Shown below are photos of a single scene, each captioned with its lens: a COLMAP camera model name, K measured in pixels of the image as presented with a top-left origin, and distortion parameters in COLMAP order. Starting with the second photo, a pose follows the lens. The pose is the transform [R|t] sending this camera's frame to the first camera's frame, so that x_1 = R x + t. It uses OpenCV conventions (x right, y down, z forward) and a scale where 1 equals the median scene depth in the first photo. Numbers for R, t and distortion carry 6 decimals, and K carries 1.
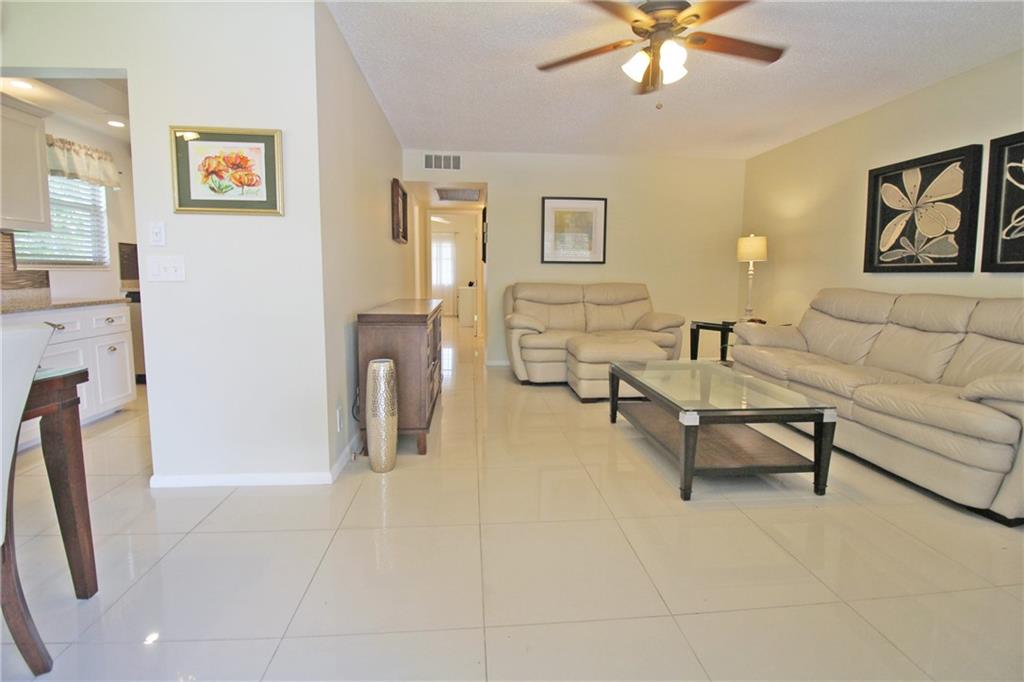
lens RADIAL K [[473.9, 0, 512.8], [0, 473.9, 317.9], [0, 0, 1]] dist [-0.000536, -0.012316]
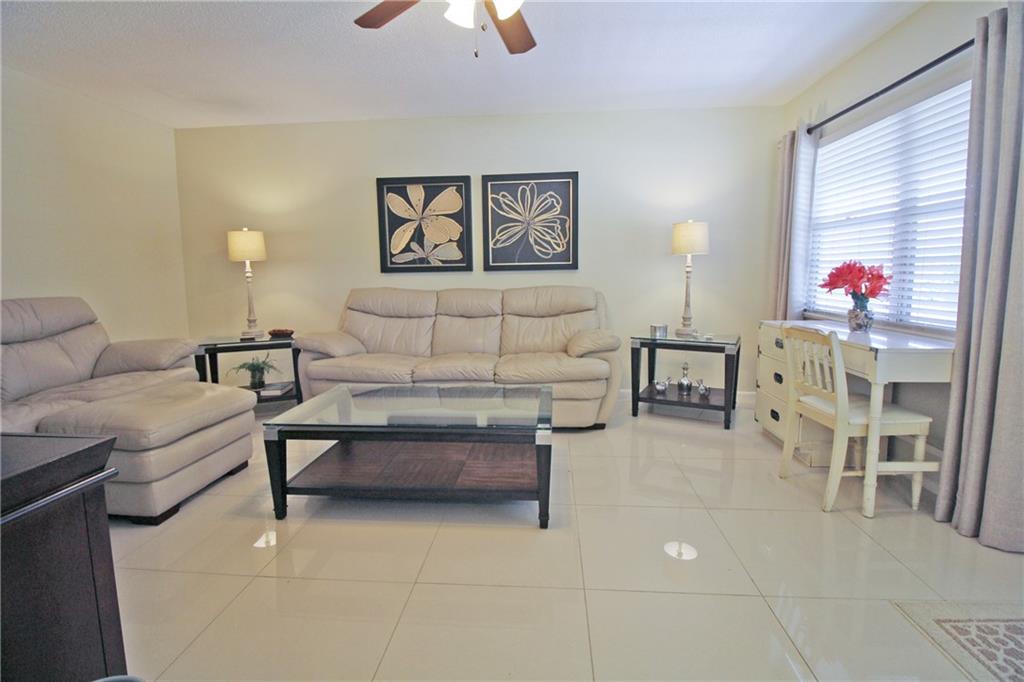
lens RADIAL K [[473.9, 0, 512.8], [0, 473.9, 317.9], [0, 0, 1]] dist [-0.000536, -0.012316]
pose [[0.170516, -0.102912, 0.979966, -0.318132], [0.106537, 0.990626, 0.085494, -0.060052], [-0.979579, 0.089825, 0.179882, 0.574155]]
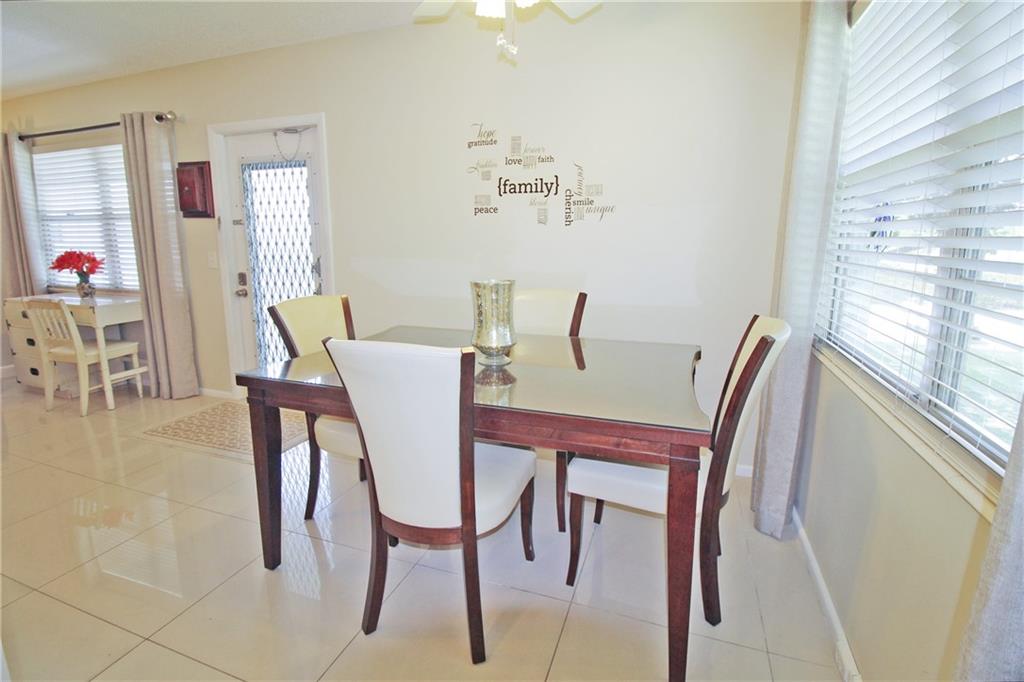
lens RADIAL K [[484.9, 0, 510.1], [0, 484.9, 319.1], [0, 0, 1]] dist [-0.005102, -0.001412]
pose [[-0.891988, -0.080961, 0.444750, -0.867100], [0.041455, 0.965037, 0.258816, -0.117188], [-0.450154, 0.249298, -0.857445, 0.704133]]
